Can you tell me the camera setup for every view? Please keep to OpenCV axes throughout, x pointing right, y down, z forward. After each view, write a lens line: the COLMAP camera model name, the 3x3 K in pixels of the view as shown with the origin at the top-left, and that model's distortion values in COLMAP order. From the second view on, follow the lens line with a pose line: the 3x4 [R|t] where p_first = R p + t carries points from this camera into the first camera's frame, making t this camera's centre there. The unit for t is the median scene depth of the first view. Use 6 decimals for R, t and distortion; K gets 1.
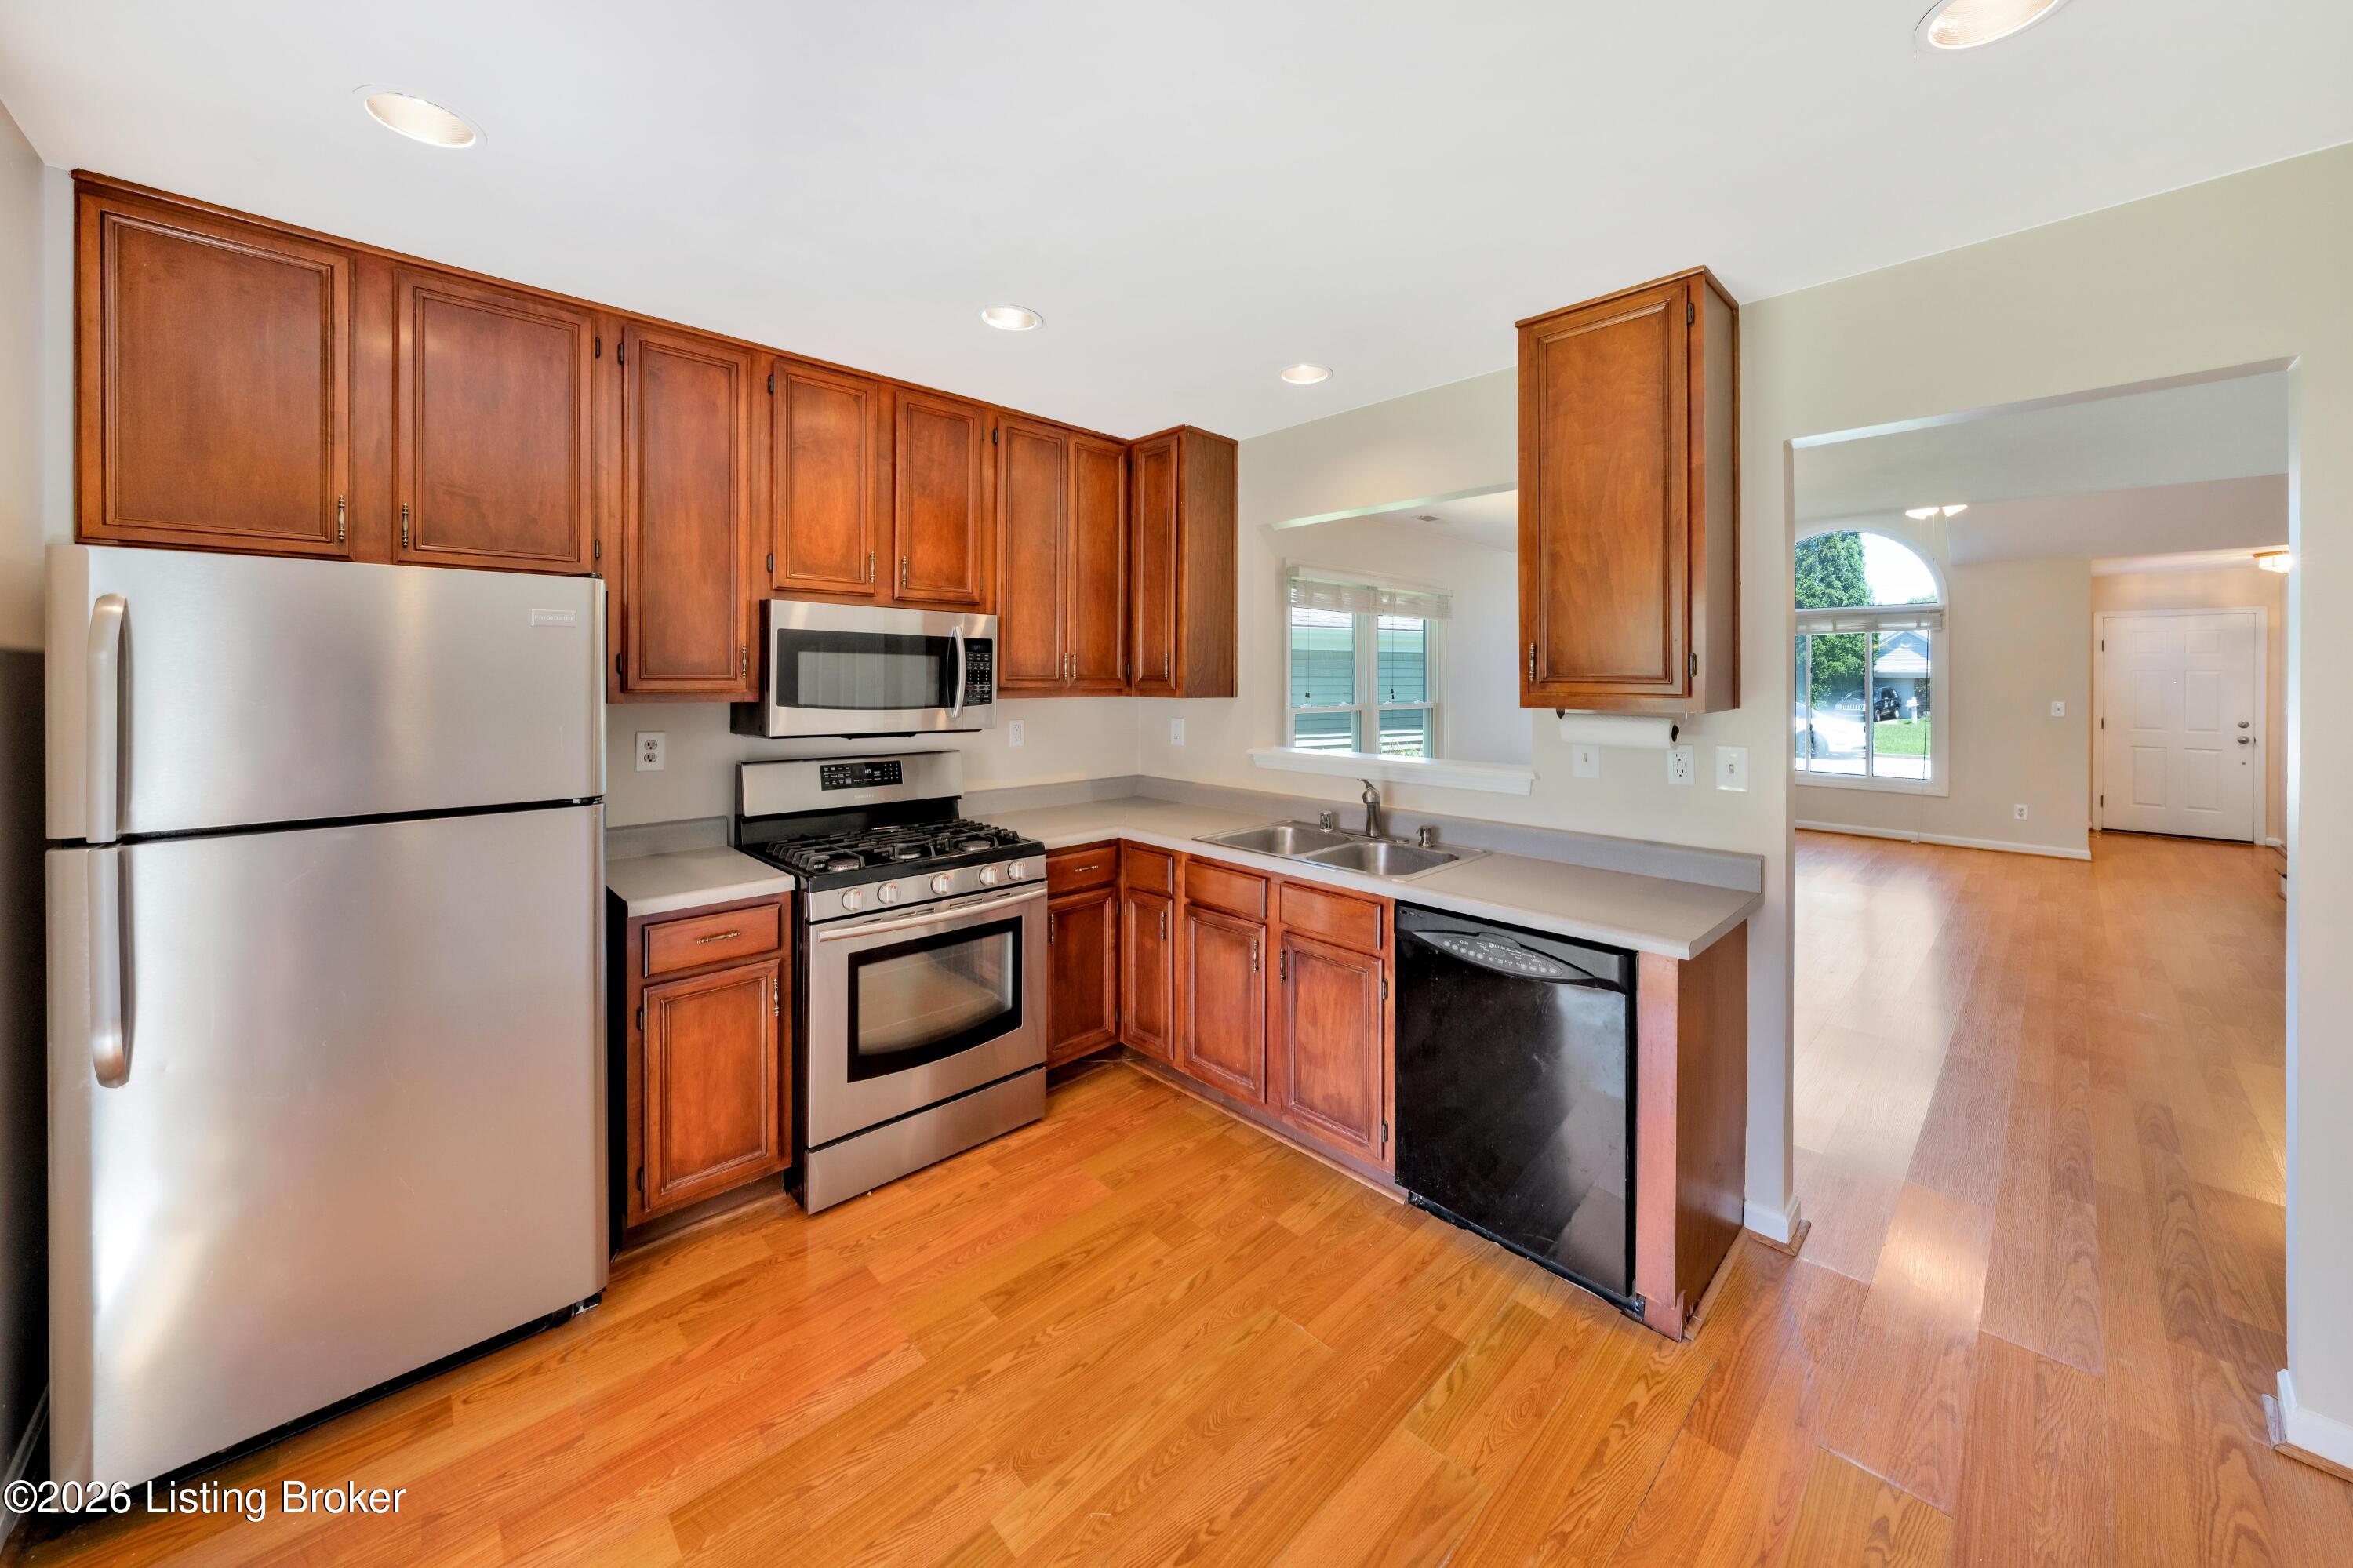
lens RADIAL K [[851.4, 0, 1184.5], [0, 851.4, 679.3], [0, 0, 1]] dist [-0.001393, -0.000332]
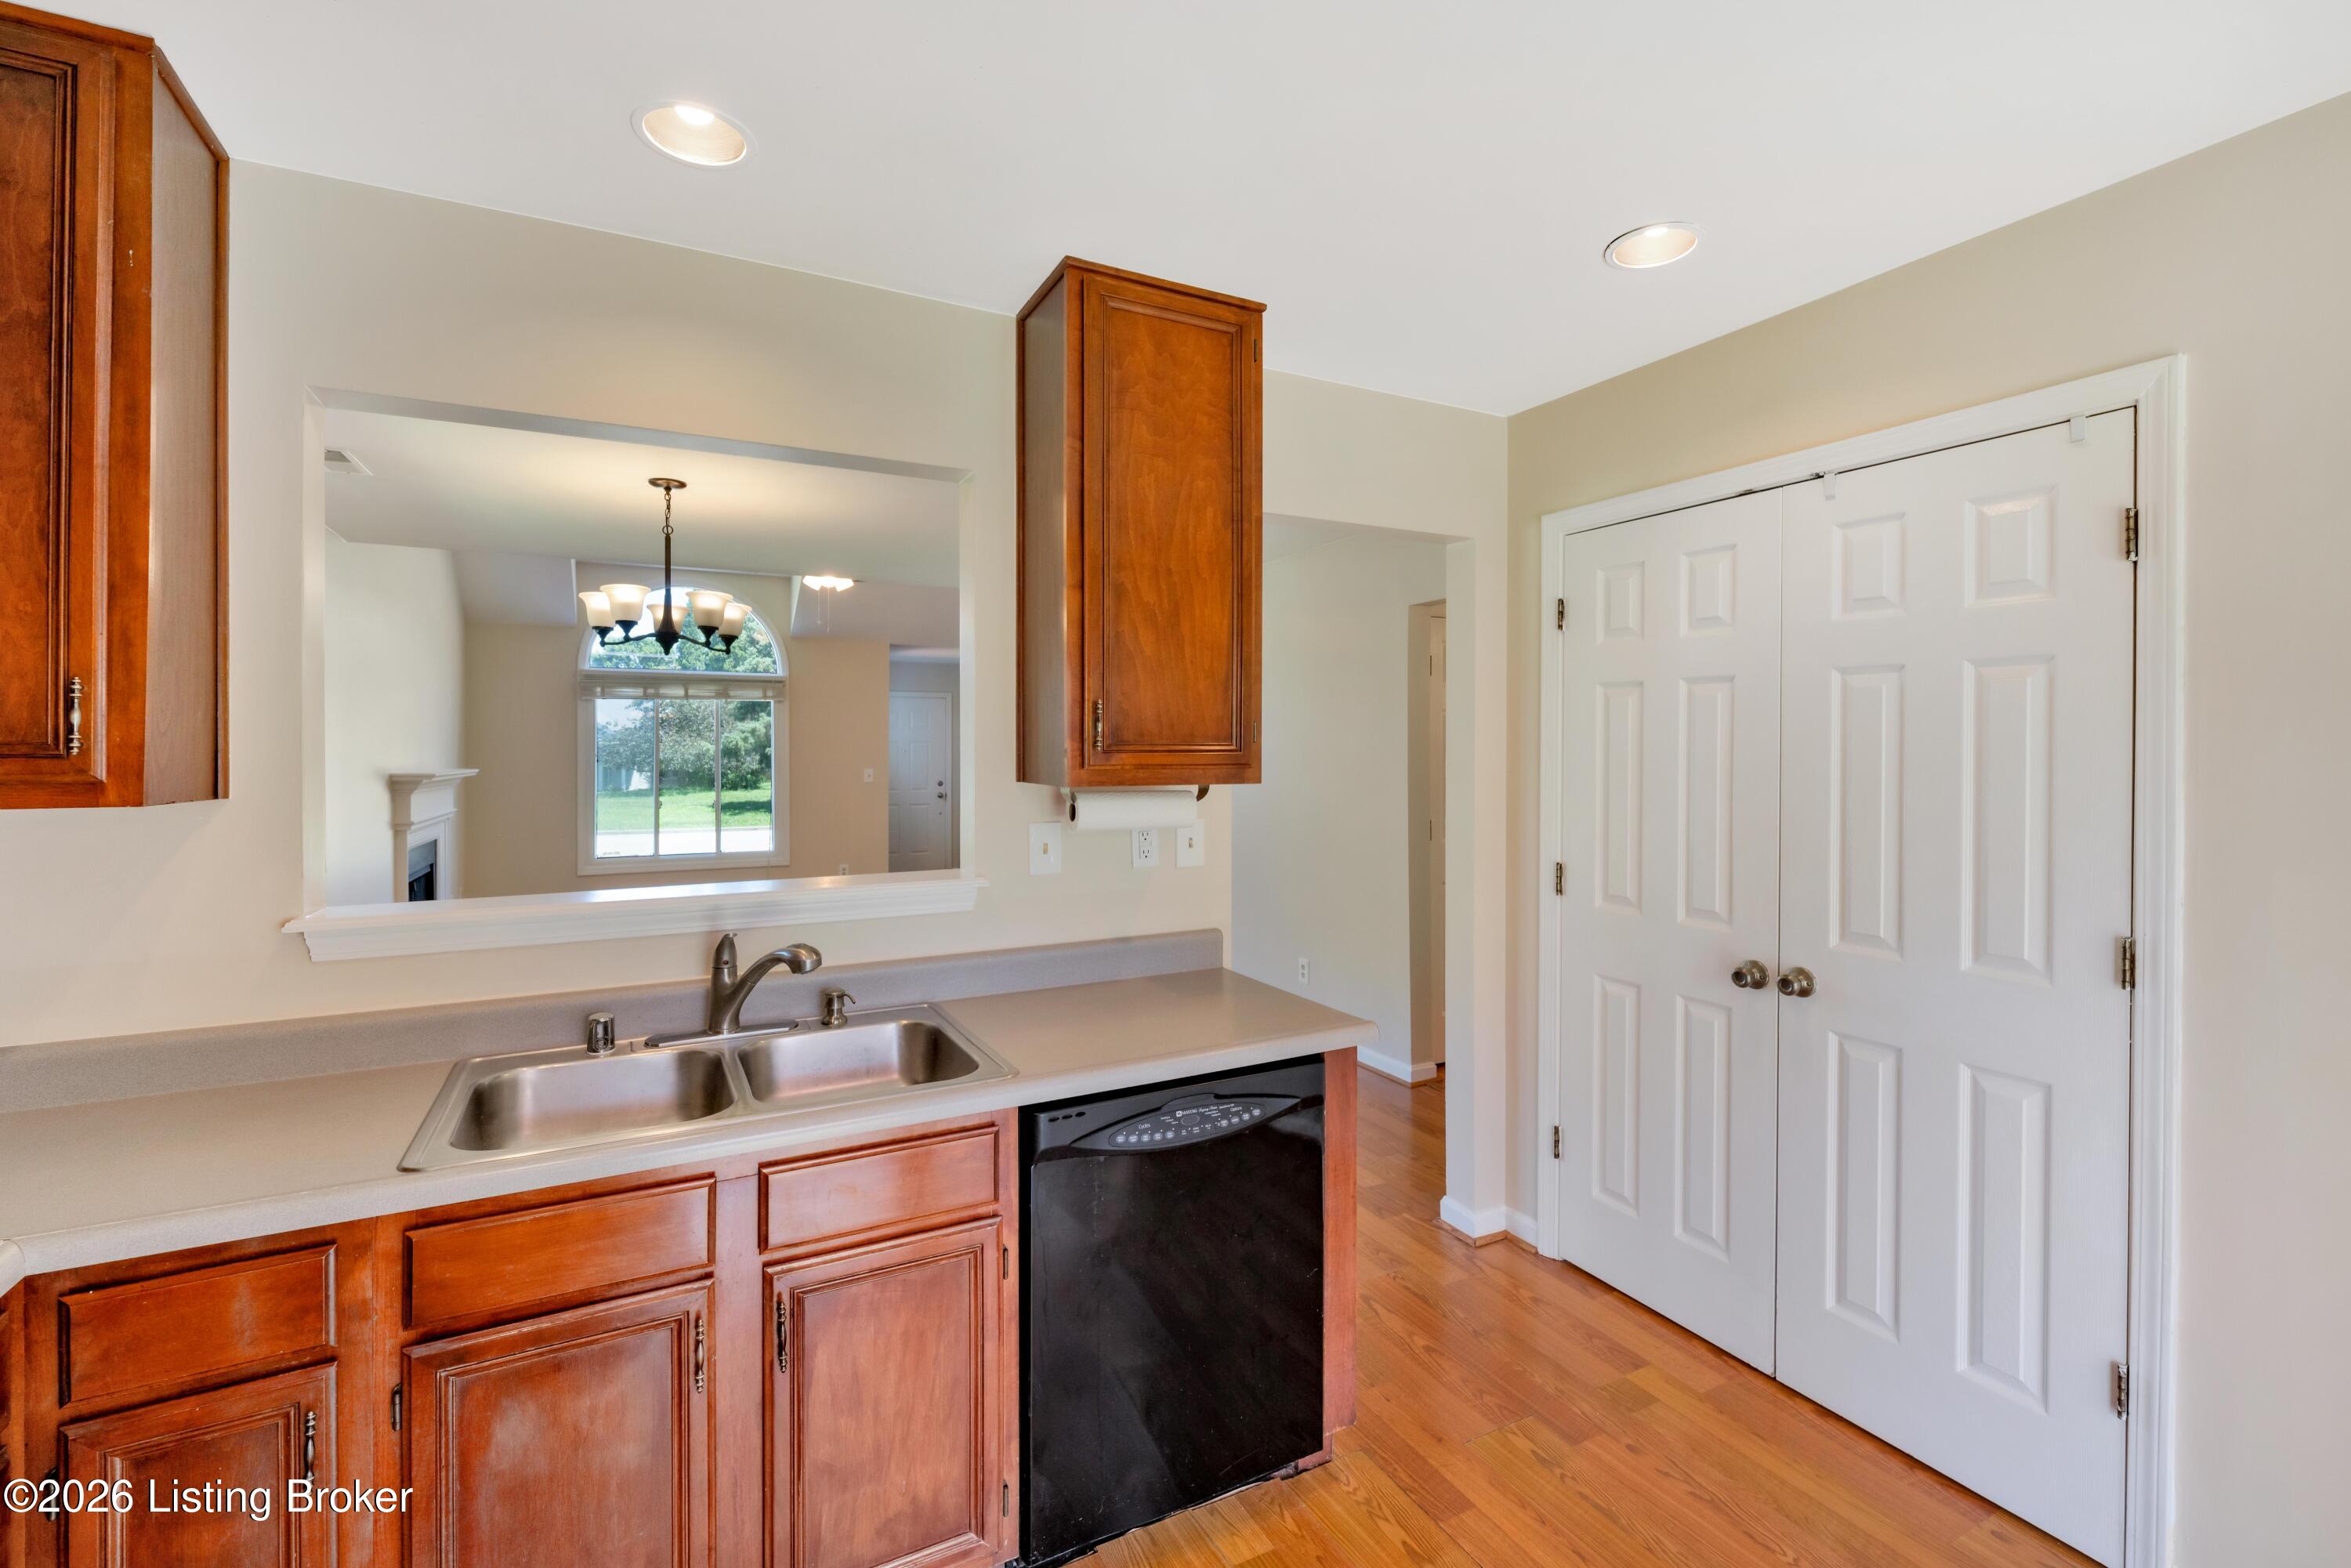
lens RADIAL K [[1015.6, 0, 1187.8], [0, 1015.6, 748.0], [0, 0, 1]] dist [0.000874, 0.000052]
pose [[0.266954, -0.002445, 0.963706, -0.362644], [0.004981, 0.999987, 0.001158, -0.000861], [-0.963696, 0.004491, 0.266963, 0.581456]]
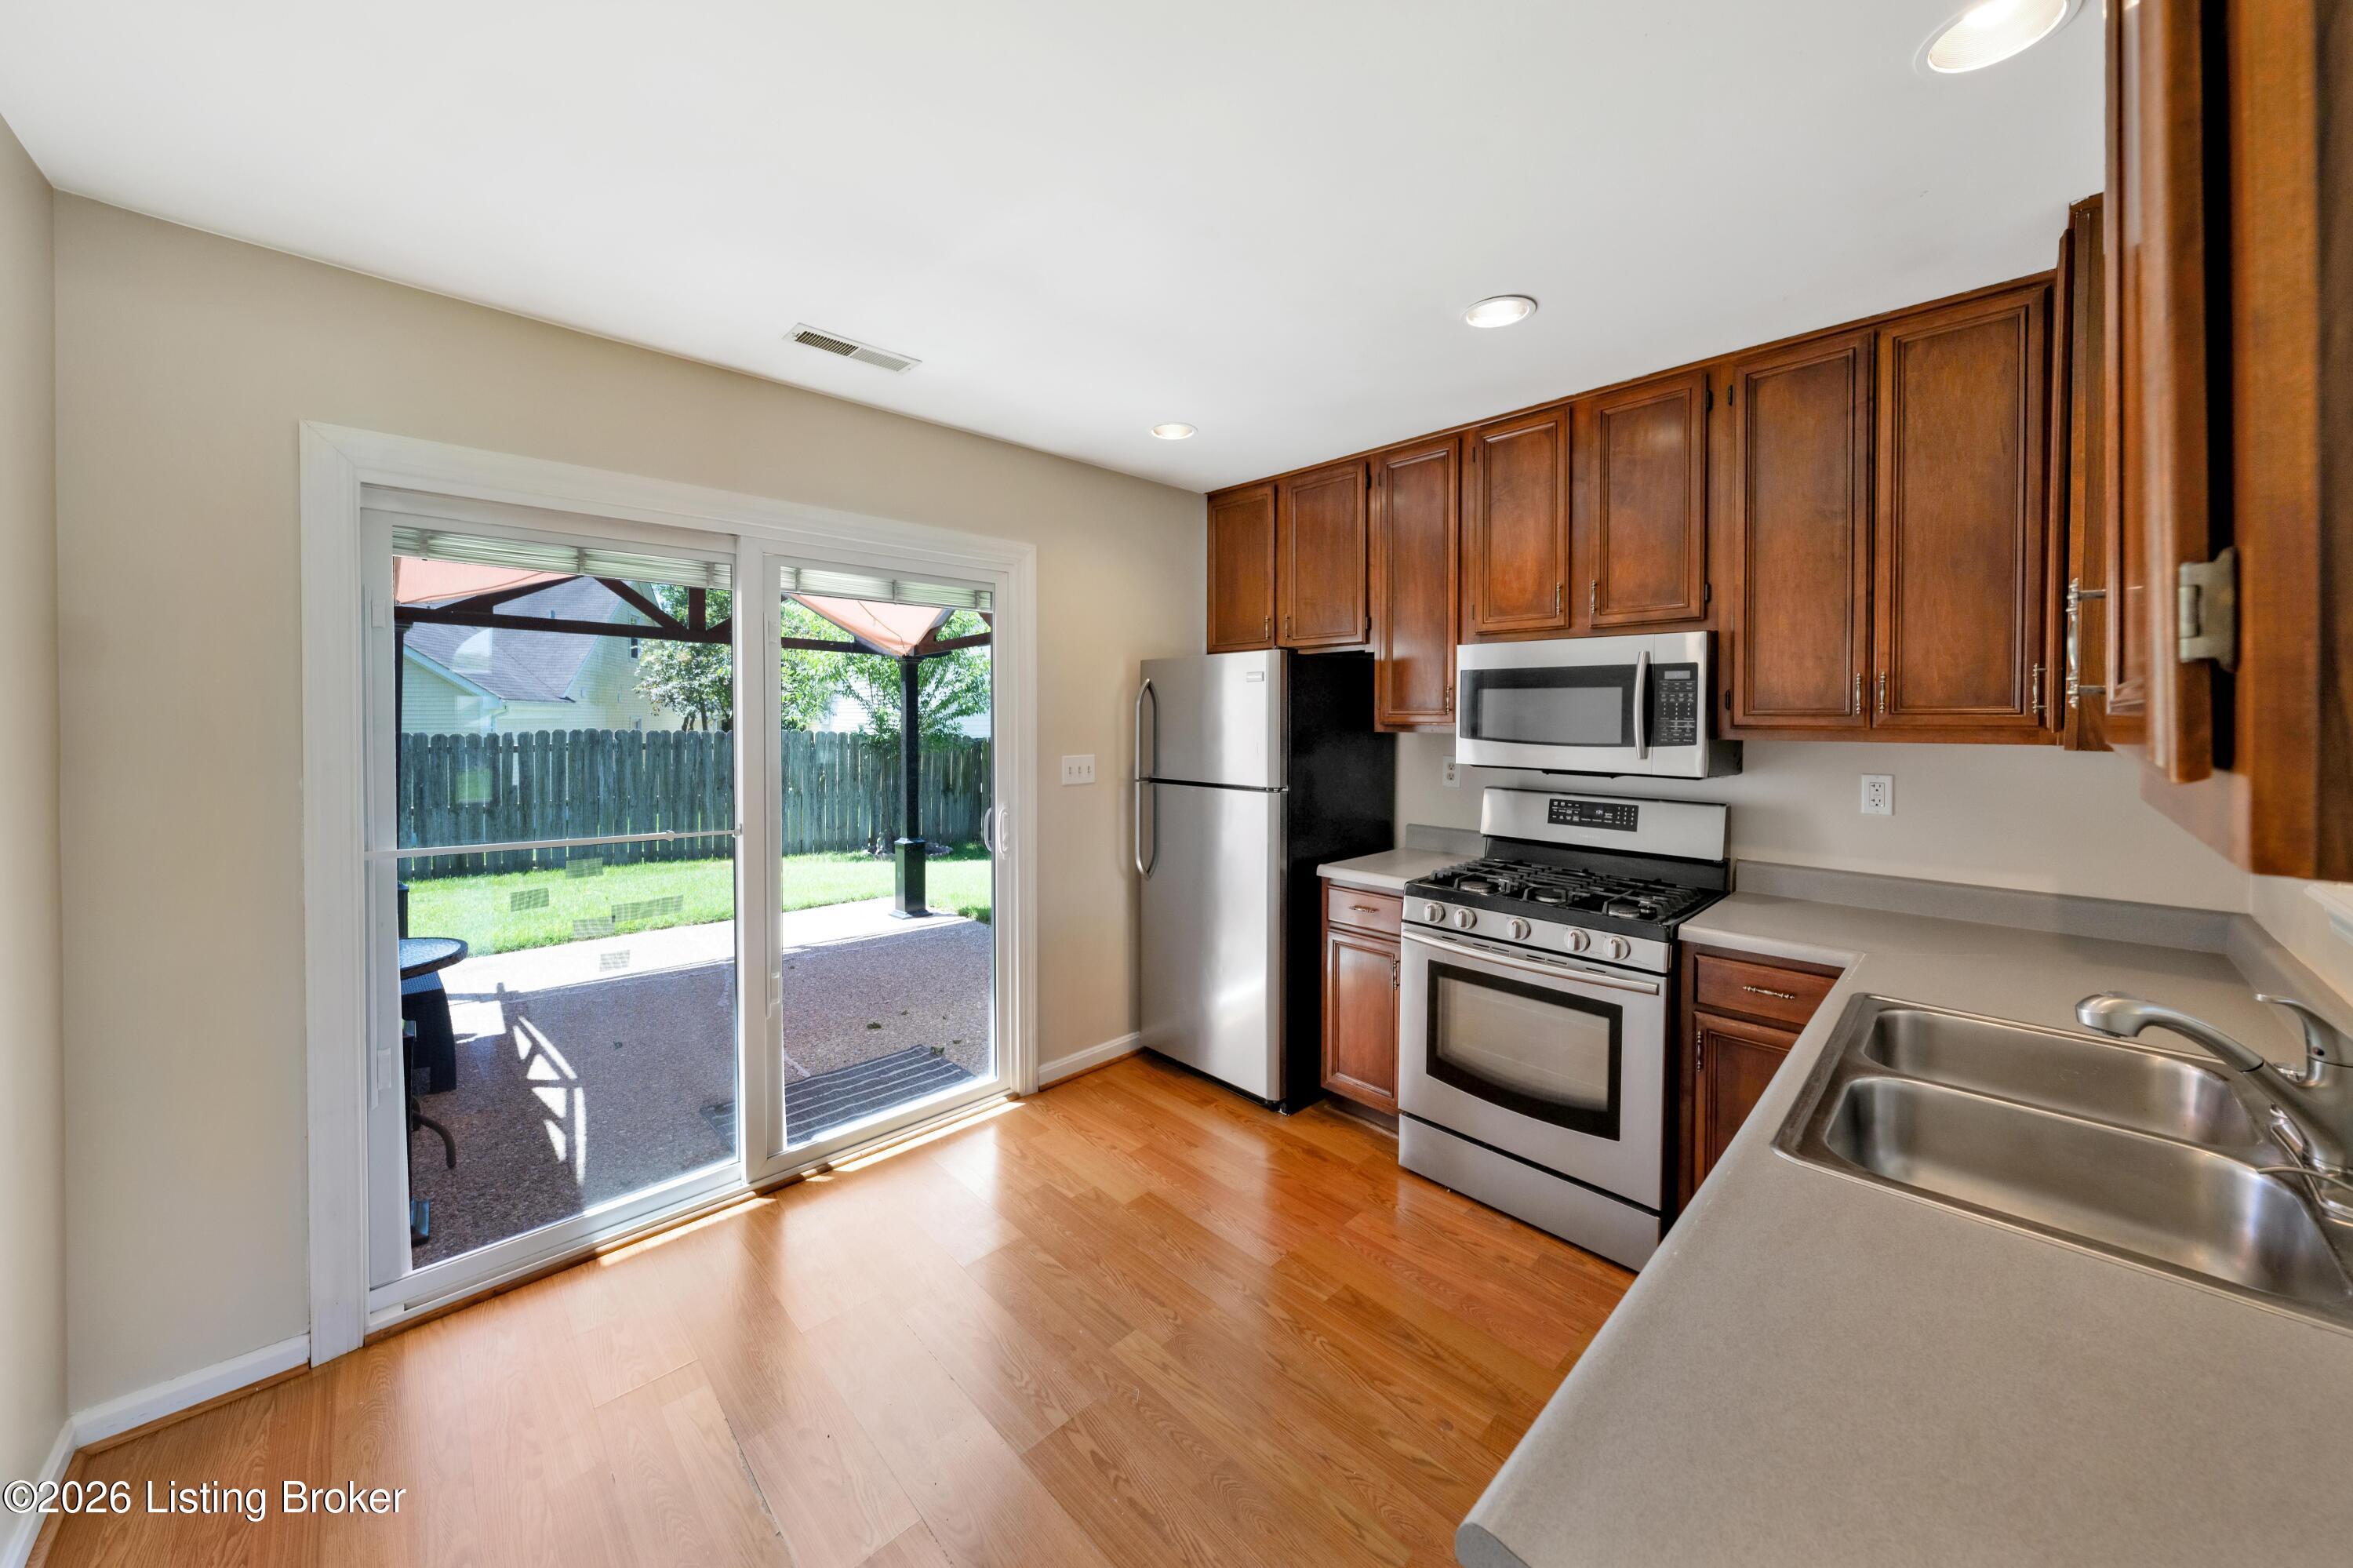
lens RADIAL K [[830.9, 0, 1191.1], [0, 830.9, 728.6], [0, 0, 1]] dist [-0.001421, -0.000136]
pose [[0.004545, 0.012166, -0.999916, 0.599959], [-0.003263, 0.999921, 0.012151, 0.006311], [0.999984, 0.003207, 0.004584, 0.593532]]
